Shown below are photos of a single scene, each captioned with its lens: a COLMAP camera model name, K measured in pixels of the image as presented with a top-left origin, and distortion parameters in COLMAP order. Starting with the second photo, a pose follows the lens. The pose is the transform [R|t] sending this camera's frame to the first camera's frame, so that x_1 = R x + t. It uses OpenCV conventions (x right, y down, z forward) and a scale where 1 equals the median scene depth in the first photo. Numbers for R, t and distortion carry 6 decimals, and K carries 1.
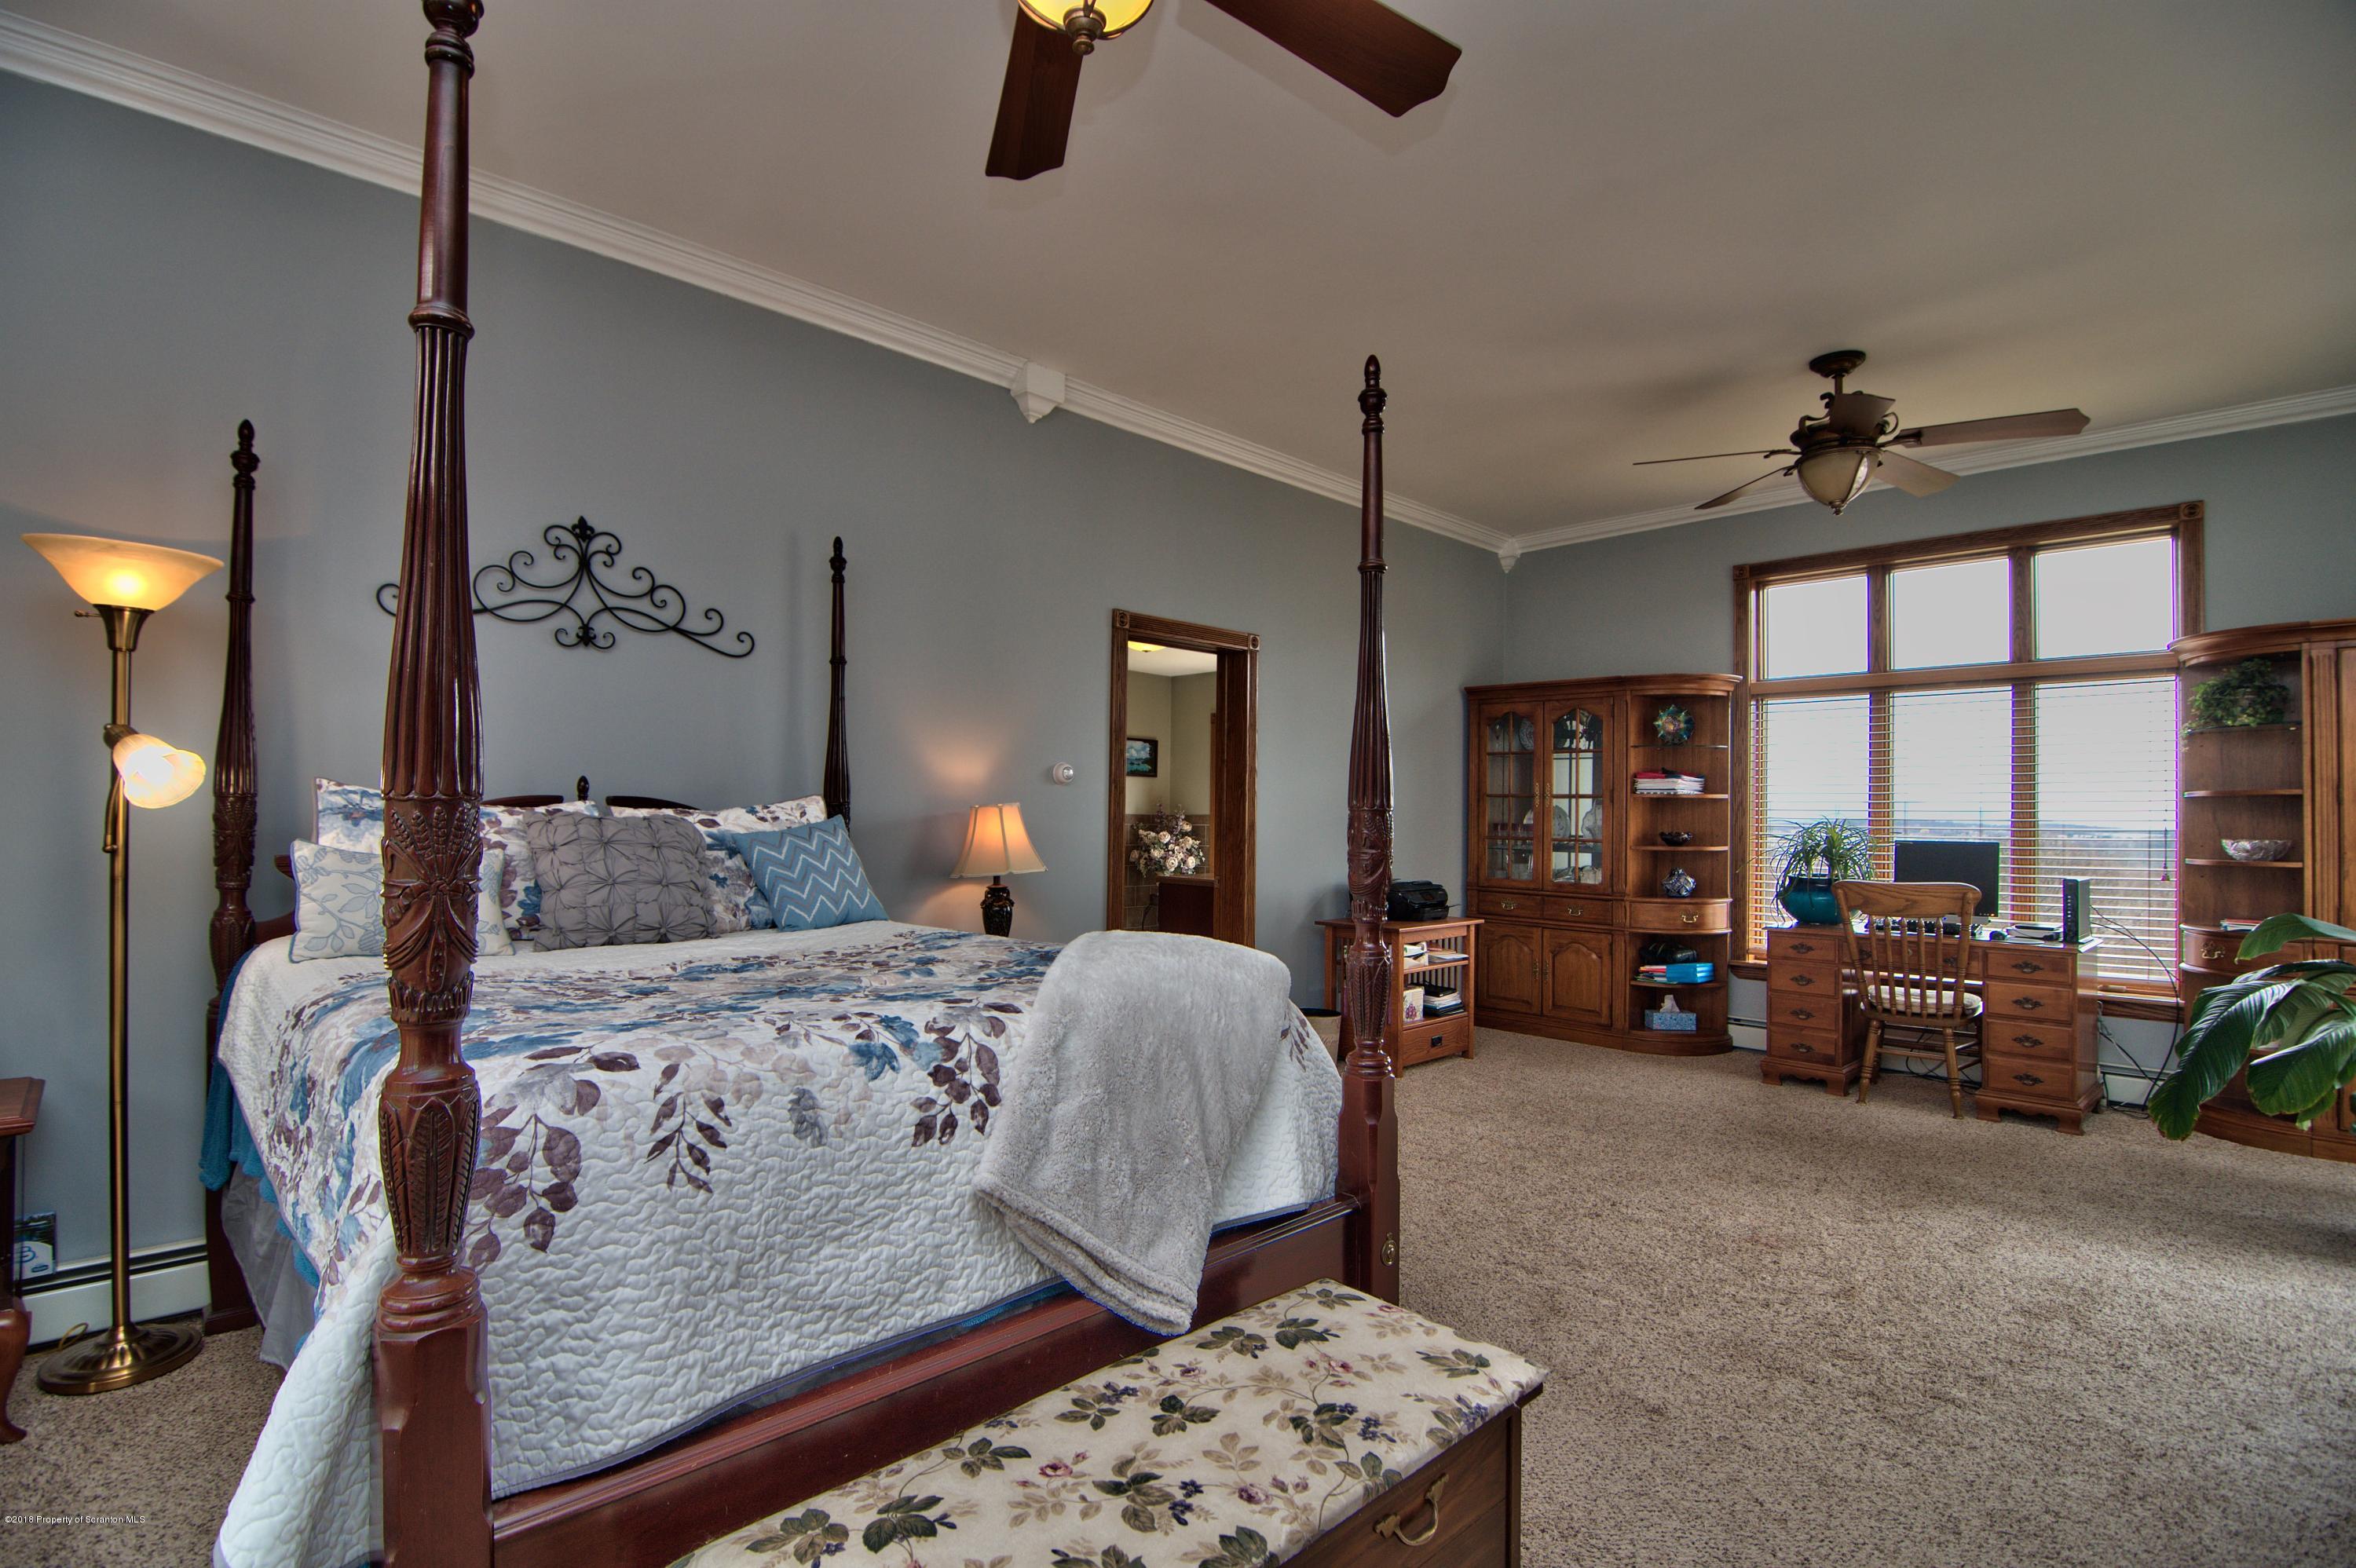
lens RADIAL K [[1121.1, 0, 1172.6], [0, 1121.1, 795.8], [0, 0, 1]] dist [-0.007897, -0.009199]
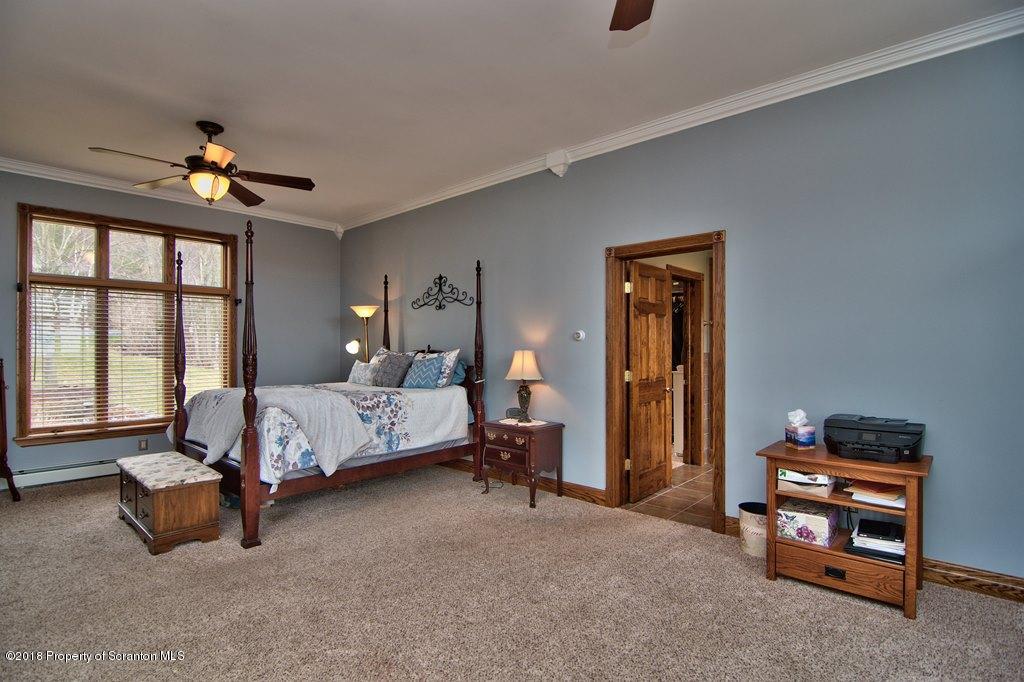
lens RADIAL K [[522.9, 0, 511.7], [0, 522.9, 343.3], [0, 0, 1]] dist [-0.004374, -0.000565]
pose [[0.060138, -0.020144, -0.997987, 1.127600], [0.016678, 0.999677, -0.019173, 0.013710], [0.998051, -0.015492, 0.060455, 1.064669]]
